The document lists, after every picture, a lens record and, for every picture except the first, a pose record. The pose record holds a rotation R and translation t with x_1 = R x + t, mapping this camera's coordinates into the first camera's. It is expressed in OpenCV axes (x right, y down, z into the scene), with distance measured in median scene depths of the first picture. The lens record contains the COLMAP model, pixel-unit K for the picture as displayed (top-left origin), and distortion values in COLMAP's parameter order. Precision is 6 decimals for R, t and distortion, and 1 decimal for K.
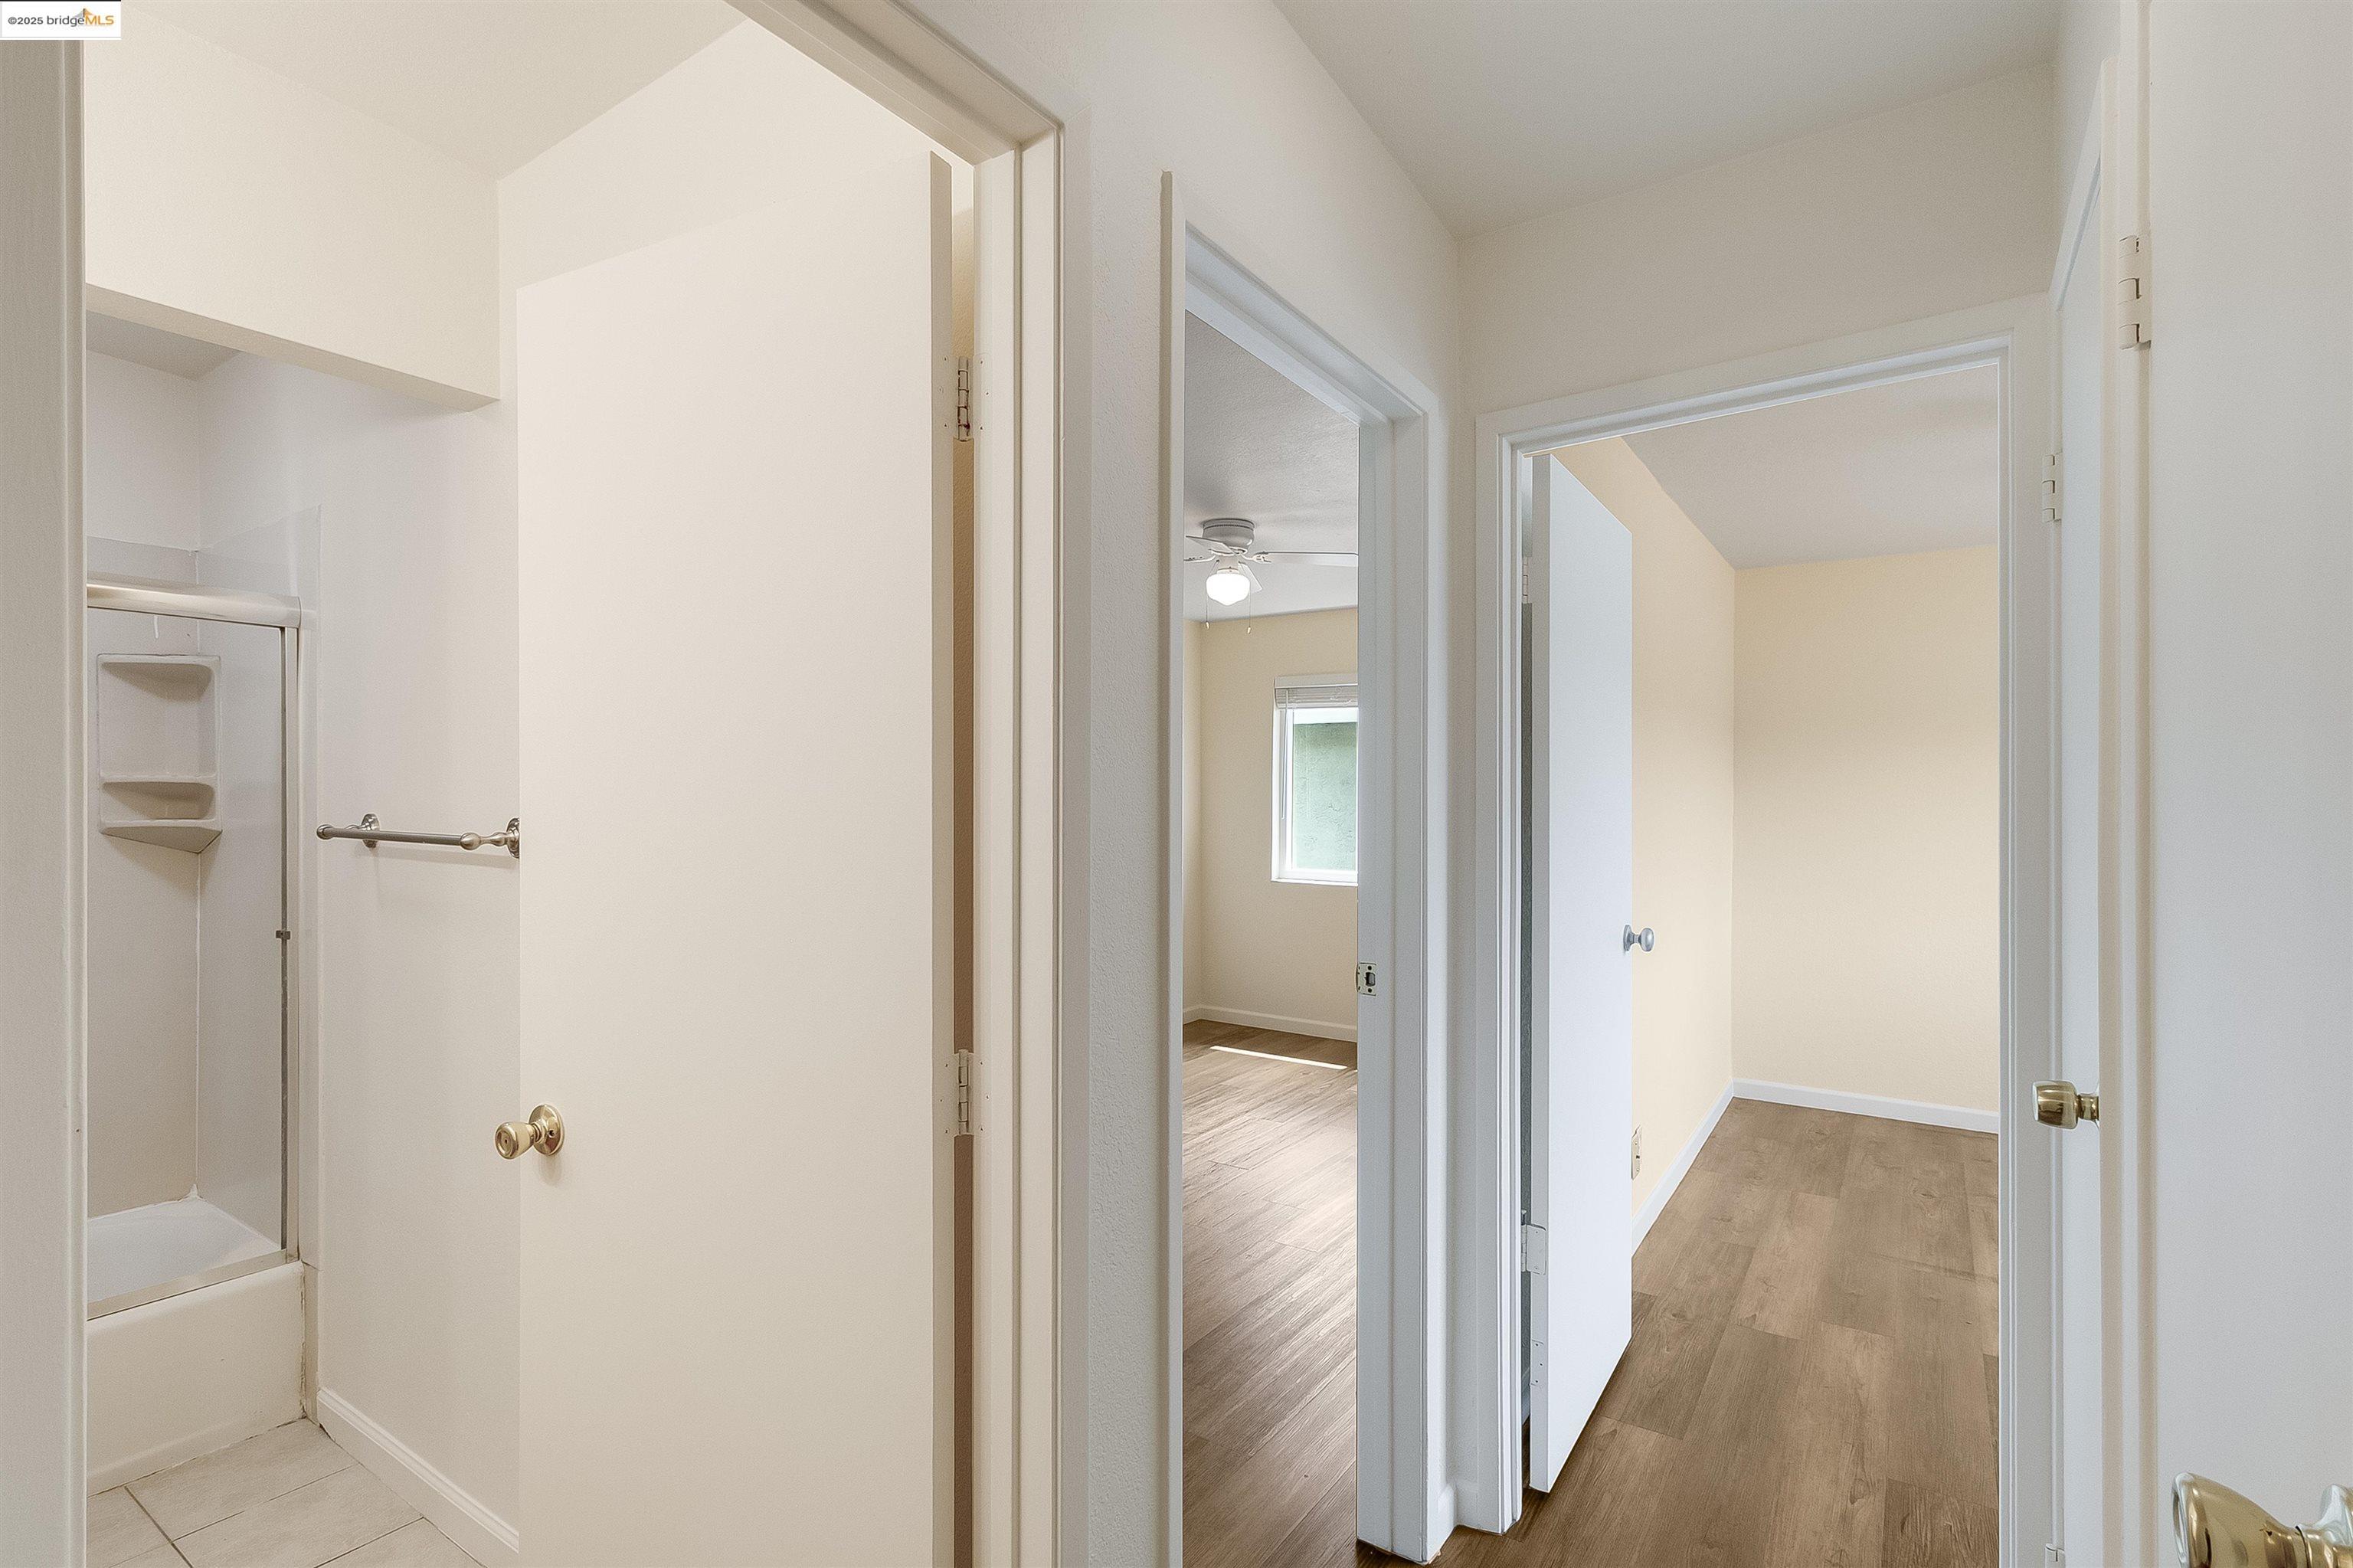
lens RADIAL K [[1103.0, 0, 1199.6], [0, 1103.0, 793.5], [0, 0, 1]] dist [0.006368, -0.000014]
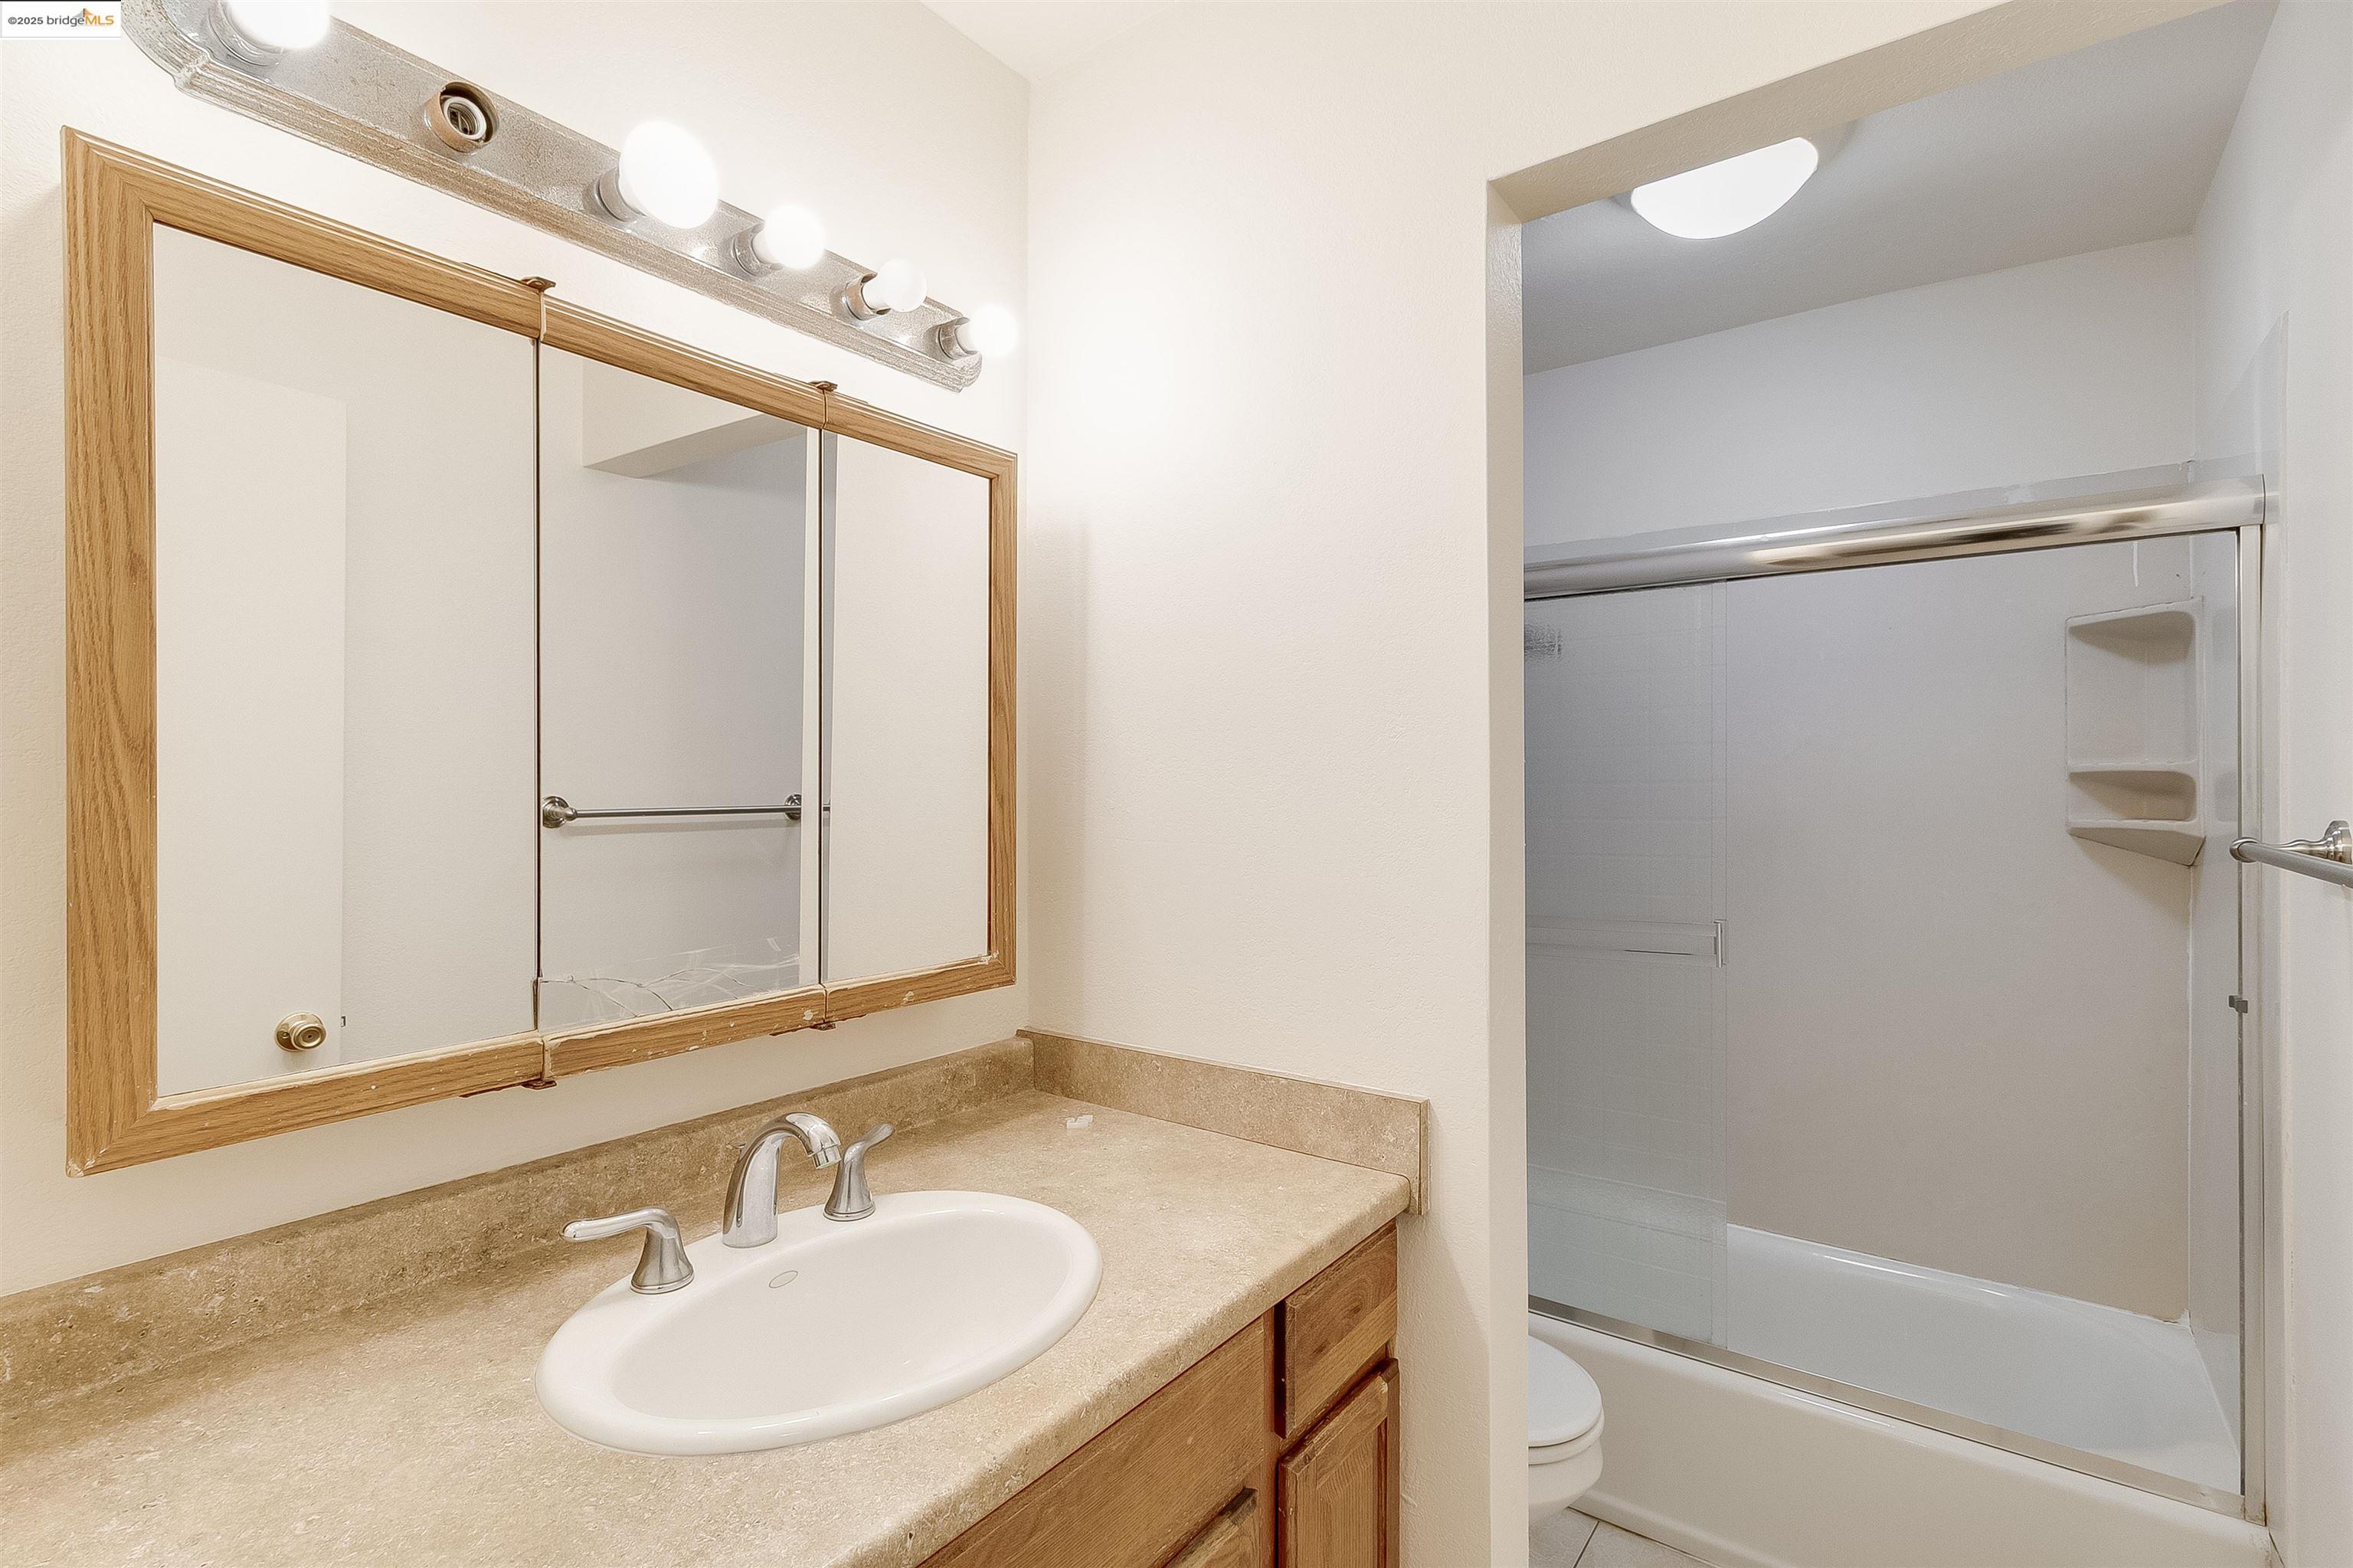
lens RADIAL K [[1113.2, 0, 1175.0], [0, 1113.2, 786.4], [0, 0, 1]] dist [-0.000276, 0.002171]
pose [[-0.020632, -0.001671, -0.999786, -0.145804], [-0.003054, 0.999994, -0.001608, 0.003454], [0.999782, 0.003020, -0.020637, 0.348390]]
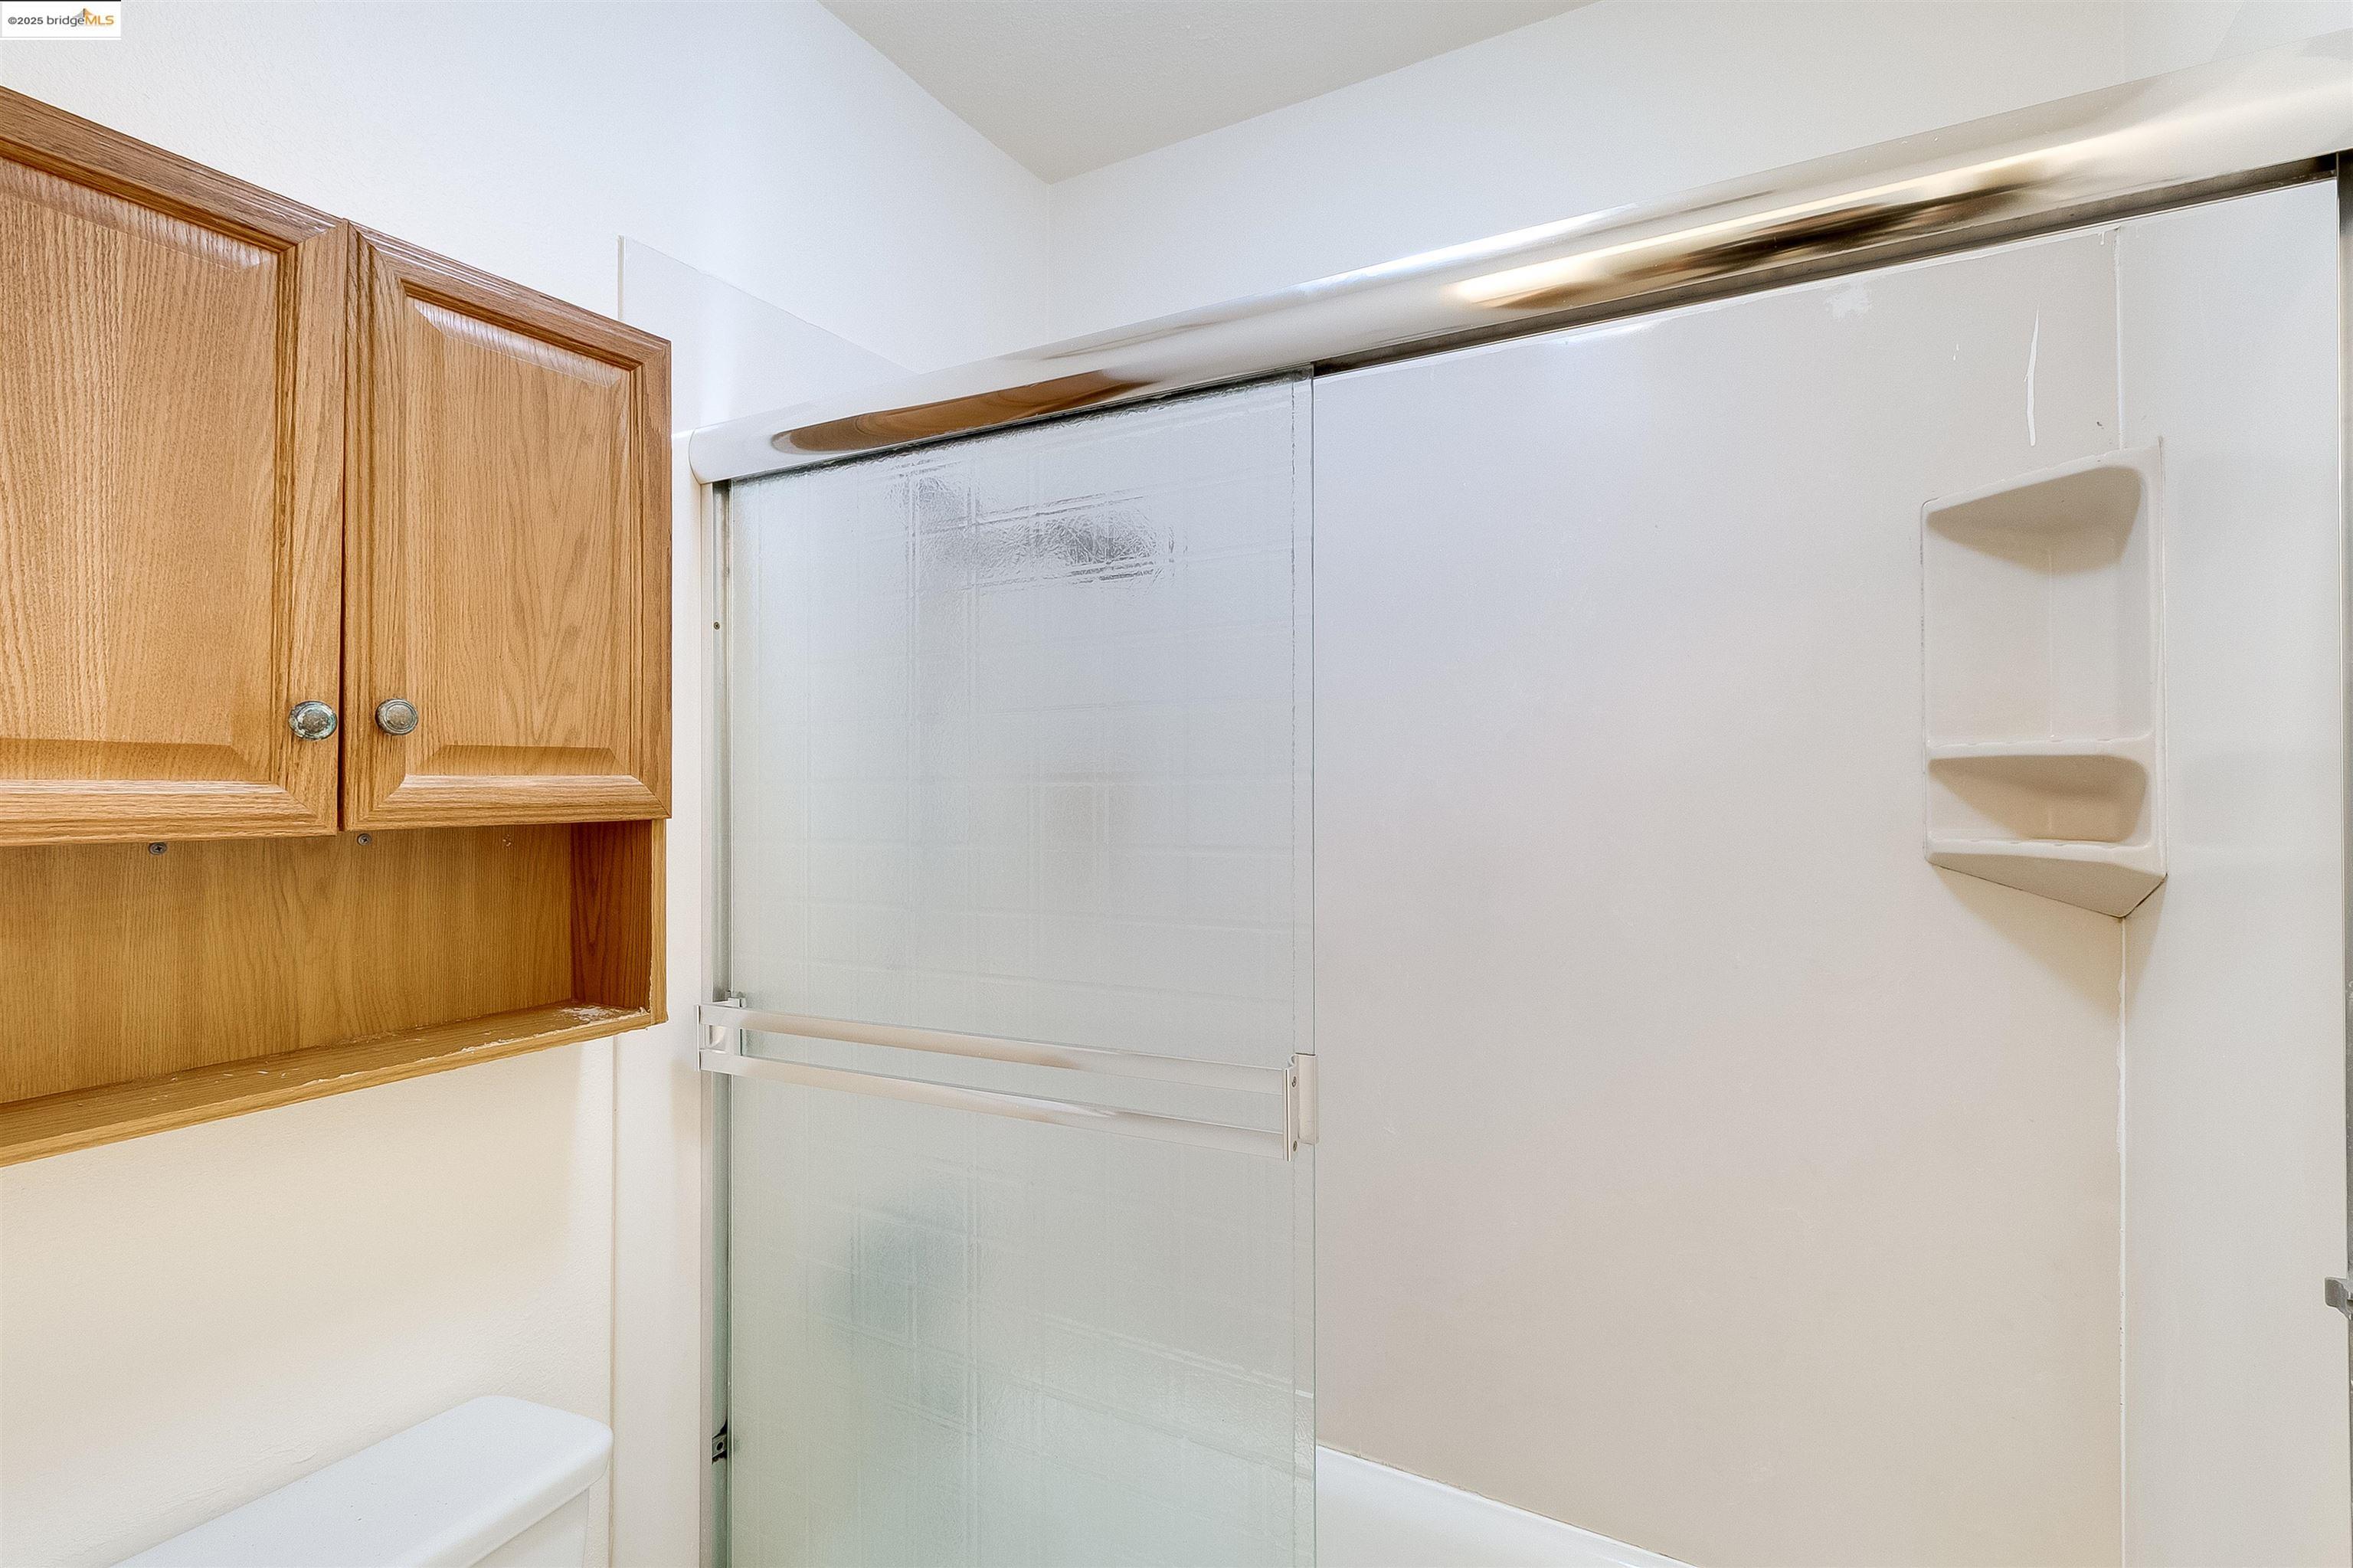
lens RADIAL K [[1113.2, 0, 1201.3], [0, 1113.2, 784.5], [0, 0, 1]] dist [-0.000276, 0.002171]
pose [[0.106716, -0.005006, -0.994277, -0.527504], [-0.001034, 0.999986, -0.005145, 0.003604], [0.994289, 0.001577, 0.106709, 0.619935]]
